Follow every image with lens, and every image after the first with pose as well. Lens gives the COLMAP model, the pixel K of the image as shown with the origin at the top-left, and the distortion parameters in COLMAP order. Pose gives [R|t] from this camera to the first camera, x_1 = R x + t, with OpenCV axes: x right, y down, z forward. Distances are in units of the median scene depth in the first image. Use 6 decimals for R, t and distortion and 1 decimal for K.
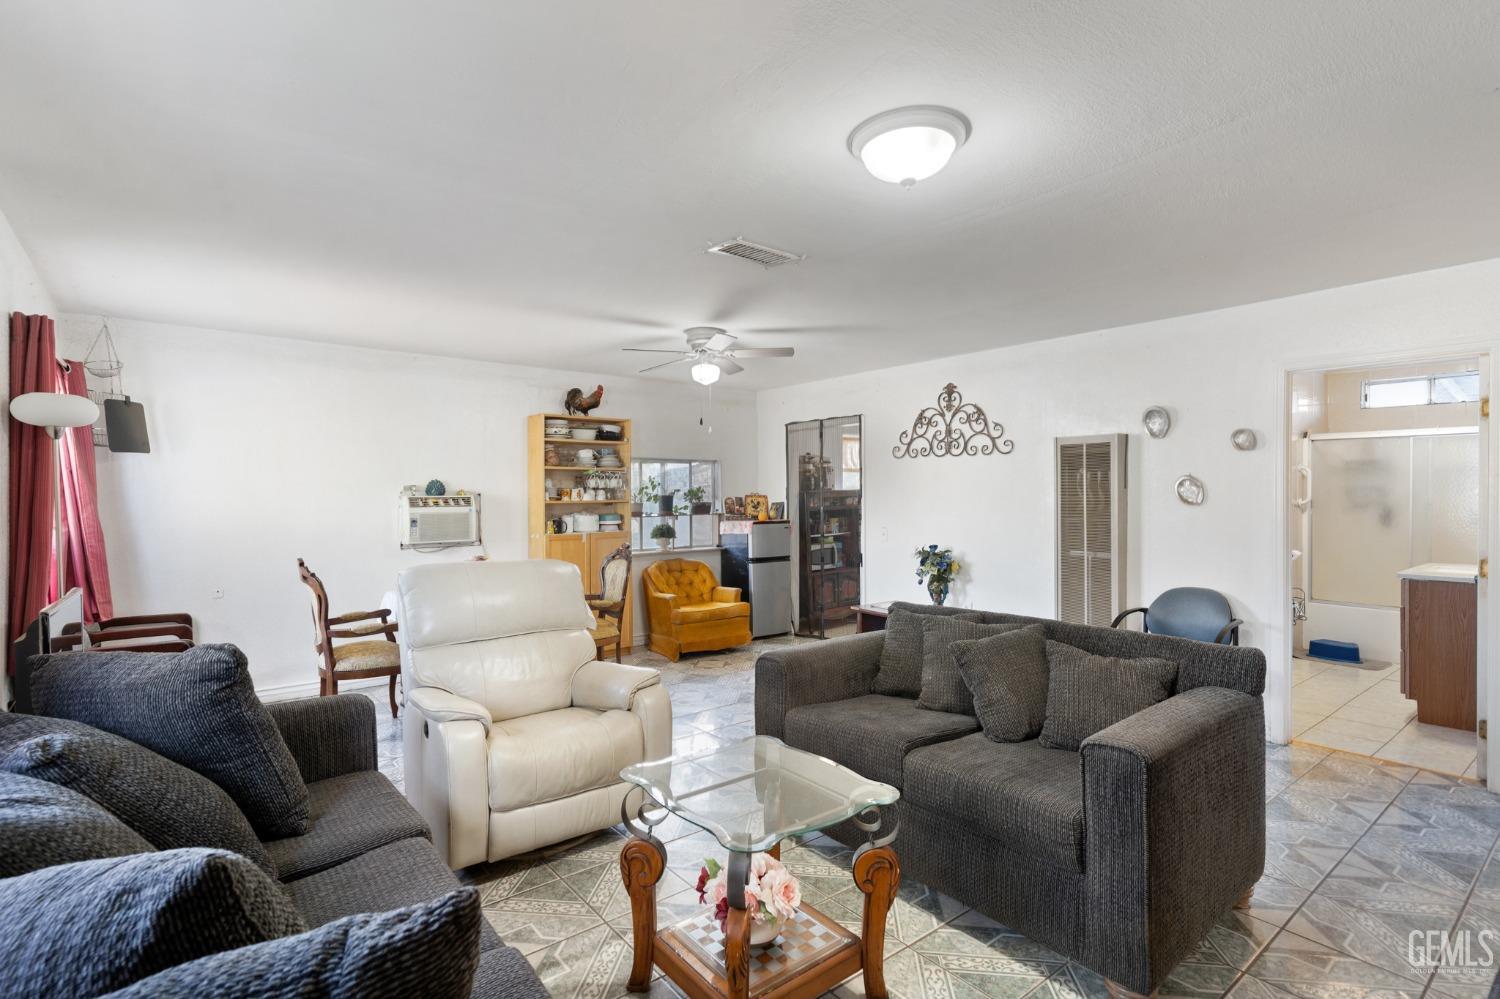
lens RADIAL K [[720.5, 0, 742.4], [0, 720.5, 499.1], [0, 0, 1]] dist [-0.000517, 0.001278]
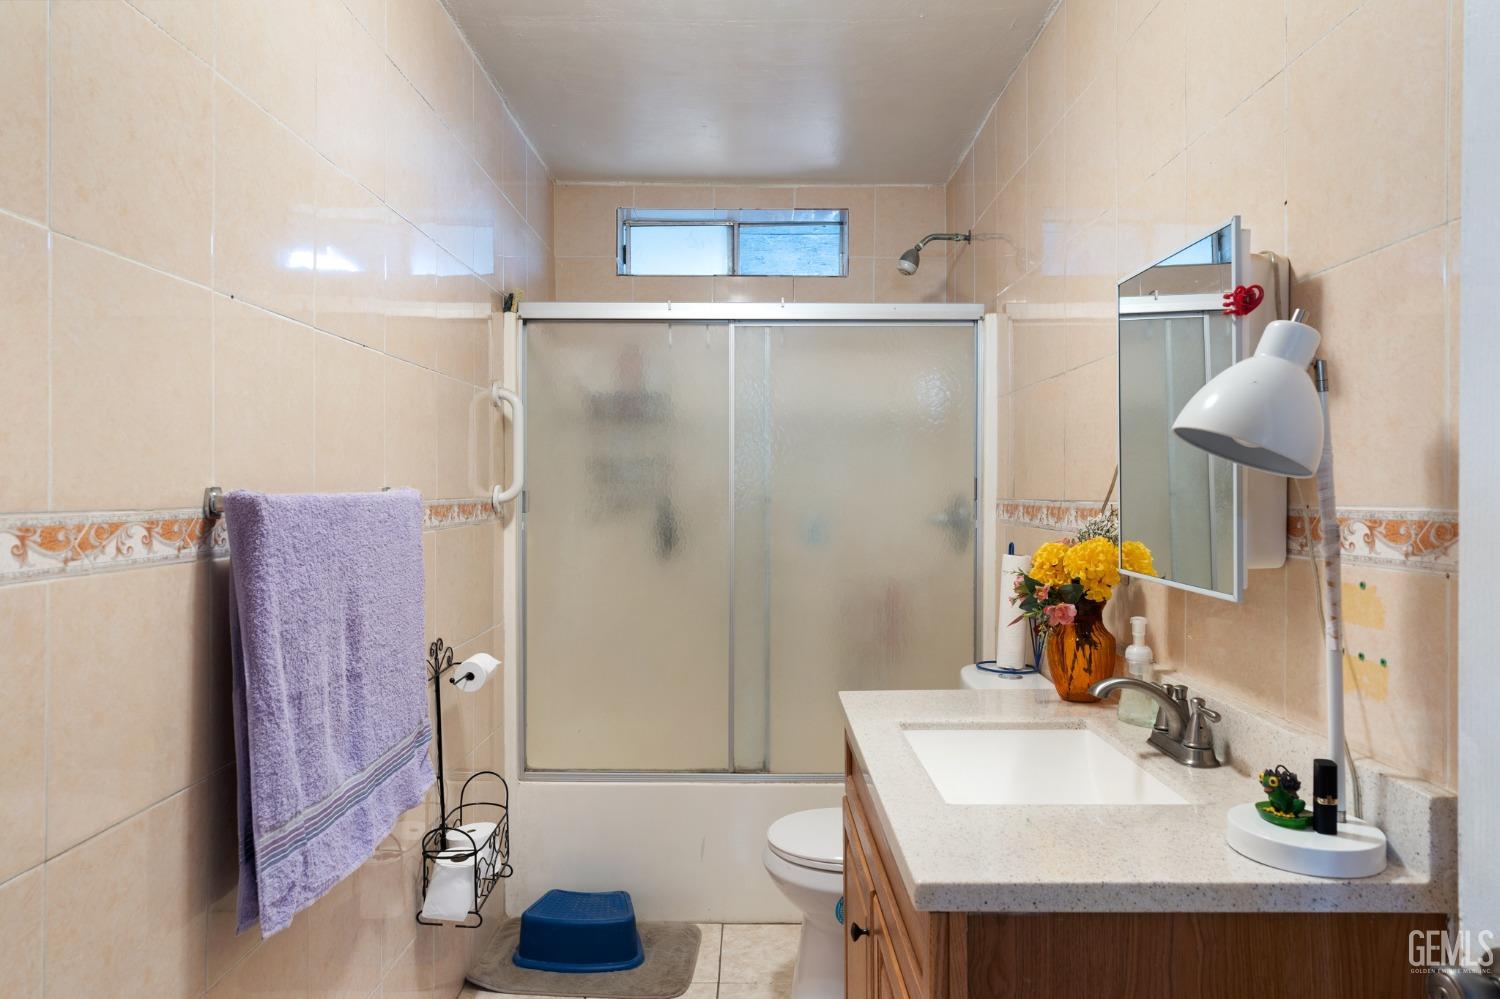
lens RADIAL K [[960.2, 0, 748.0], [0, 960.2, 497.0], [0, 0, 1]] dist [0.005367, 0.000369]
pose [[0.621490, -0.000265, 0.783422, 0.489967], [0.002281, 0.999996, -0.001471, 0.005754], [-0.783419, 0.002701, 0.621488, 0.622129]]
